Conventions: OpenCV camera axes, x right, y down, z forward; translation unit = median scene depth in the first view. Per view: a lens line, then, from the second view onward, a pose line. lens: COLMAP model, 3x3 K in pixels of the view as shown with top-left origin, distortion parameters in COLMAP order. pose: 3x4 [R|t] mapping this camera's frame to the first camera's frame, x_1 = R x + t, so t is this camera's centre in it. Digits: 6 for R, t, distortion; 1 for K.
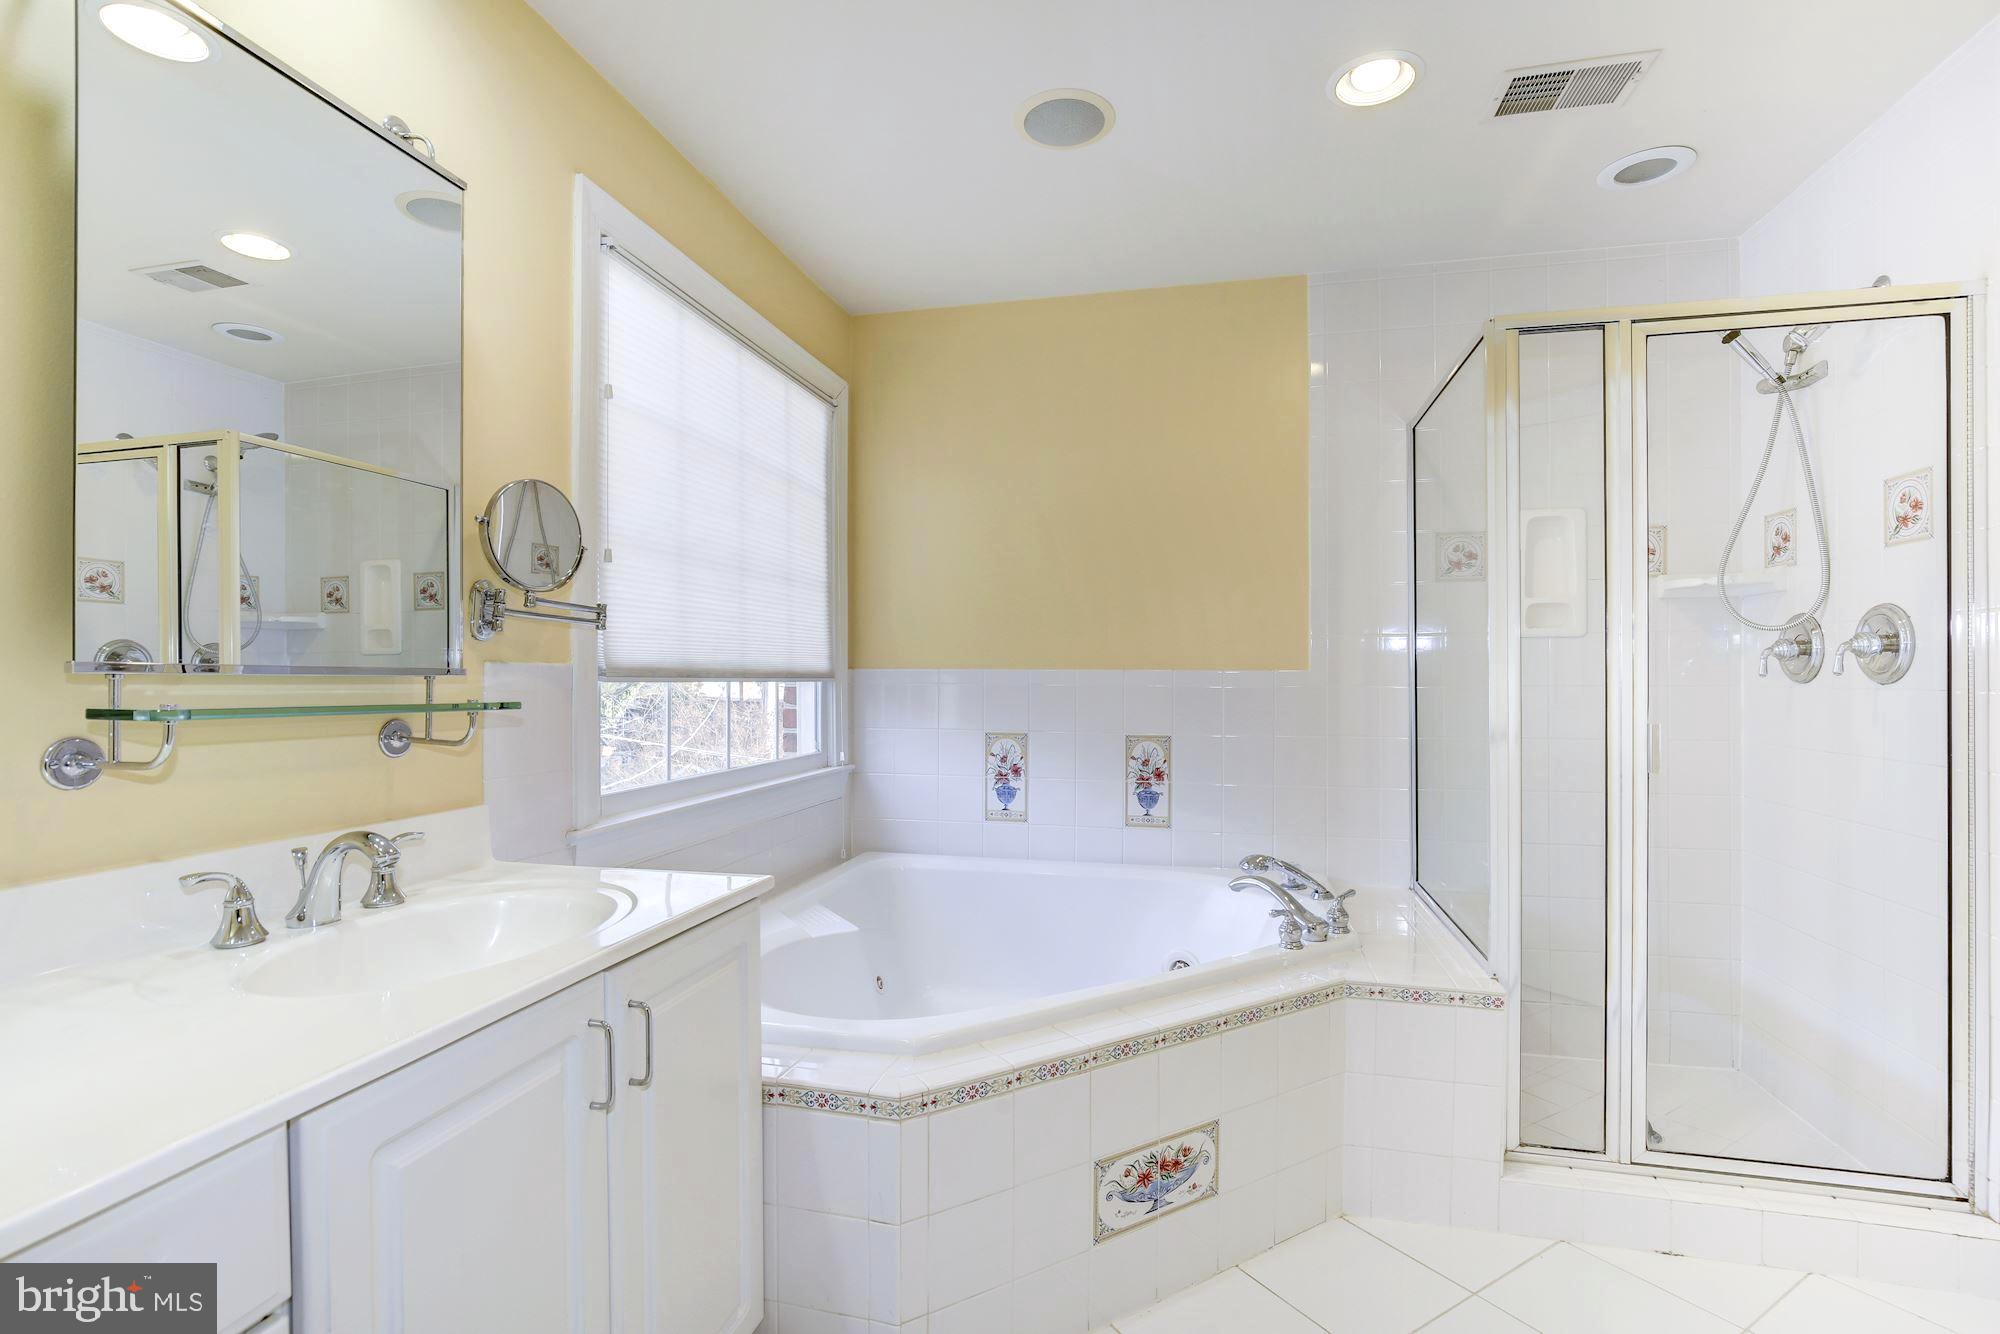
lens RADIAL K [[923.7, 0, 998.7], [0, 923.7, 672.2], [0, 0, 1]] dist [-0.015487, 0.004893]
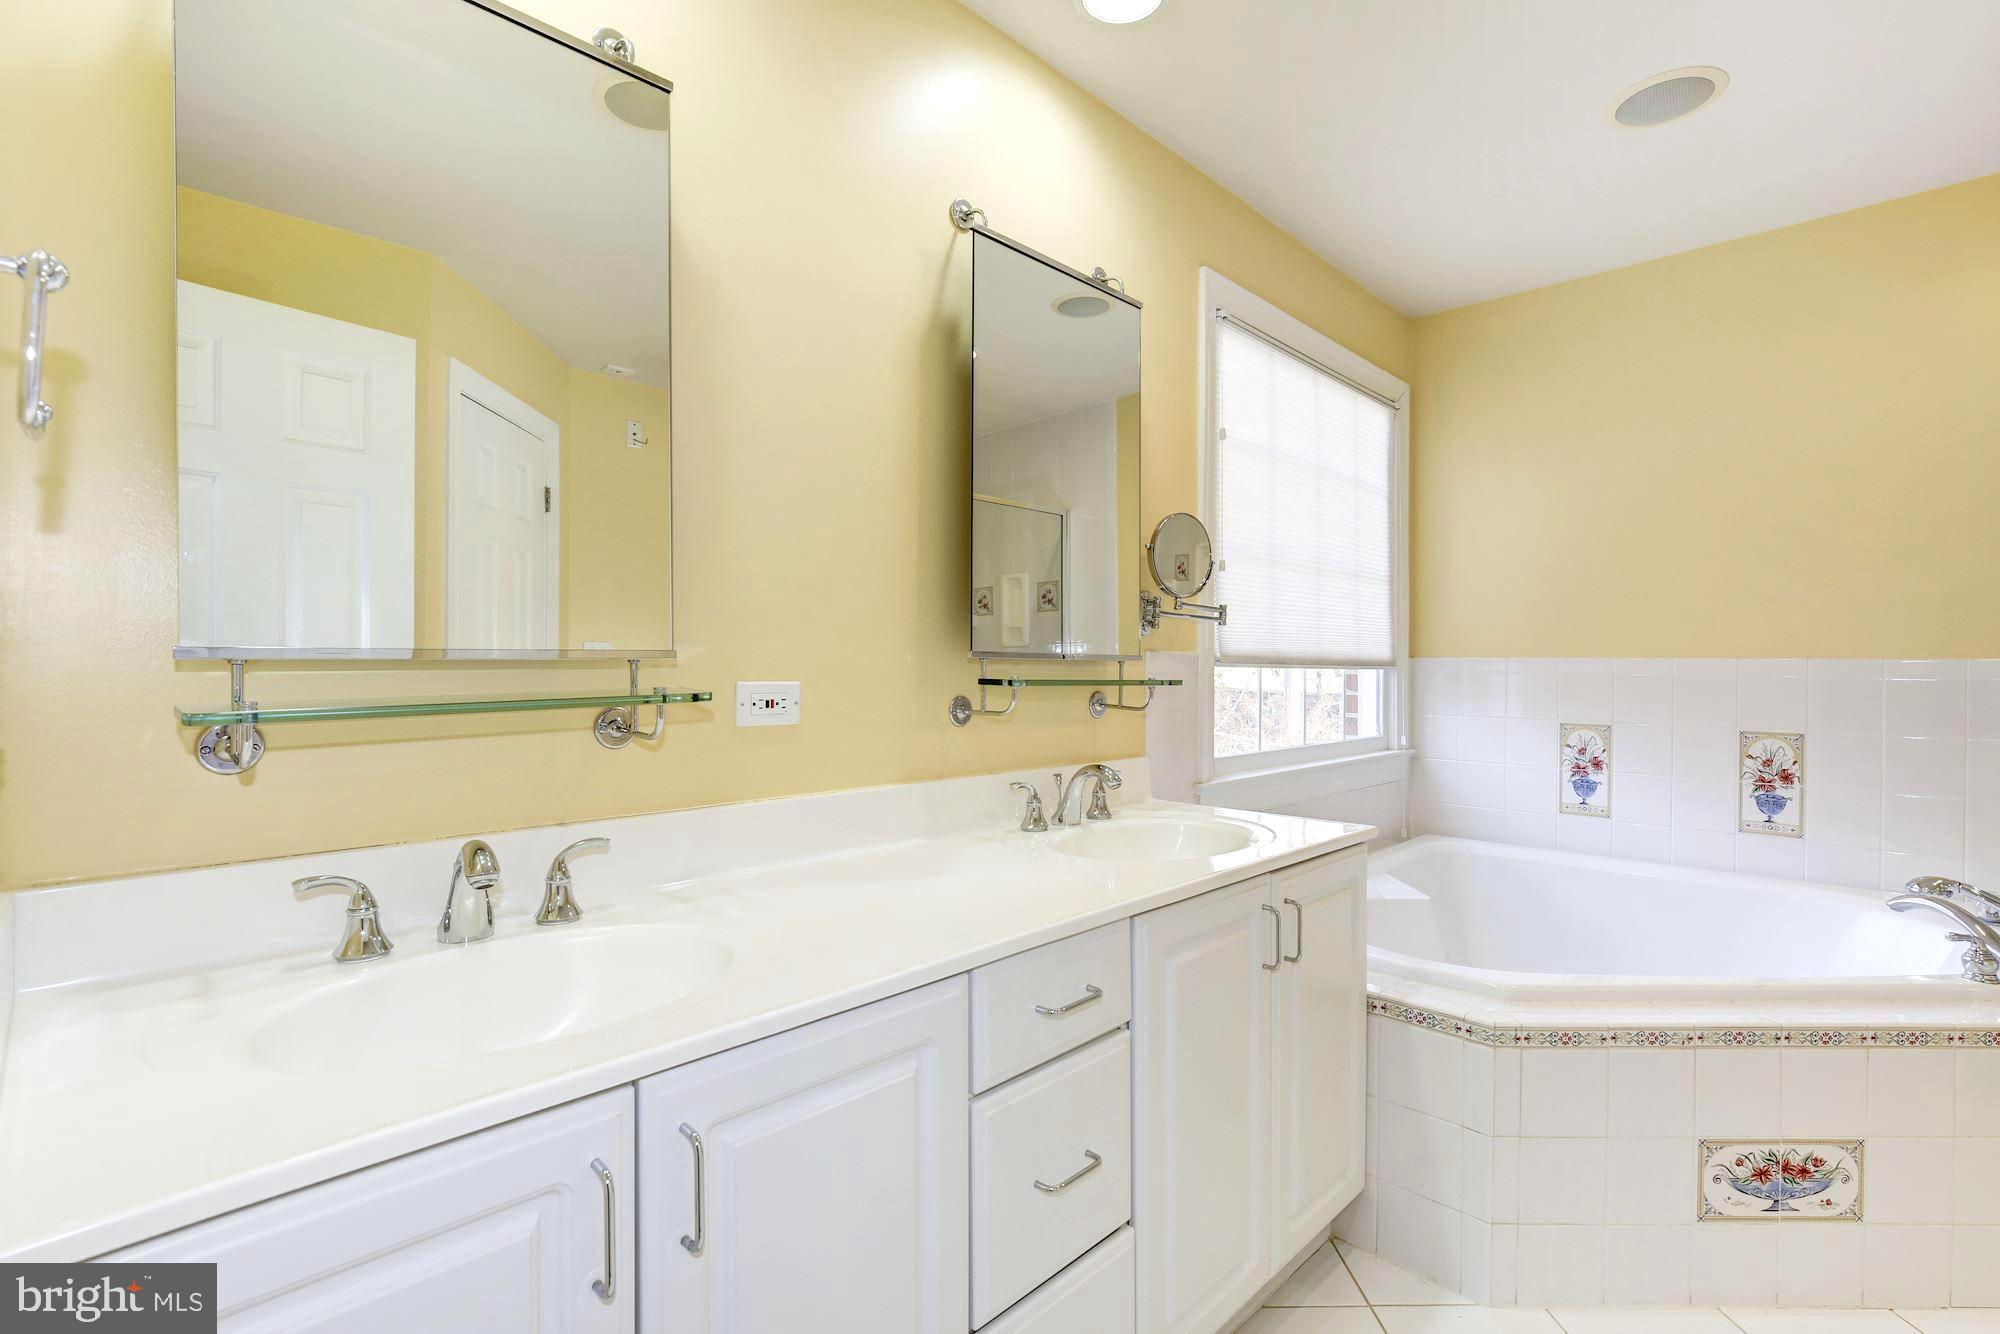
lens RADIAL K [[923.7, 0, 1013.1], [0, 923.7, 666.2], [0, 0, 1]] dist [-0.015487, 0.004893]
pose [[0.861363, 0.003979, -0.507975, -0.035112], [-0.002322, 0.999990, 0.003895, 0.005789], [0.507985, -0.002176, 0.861363, -0.236408]]
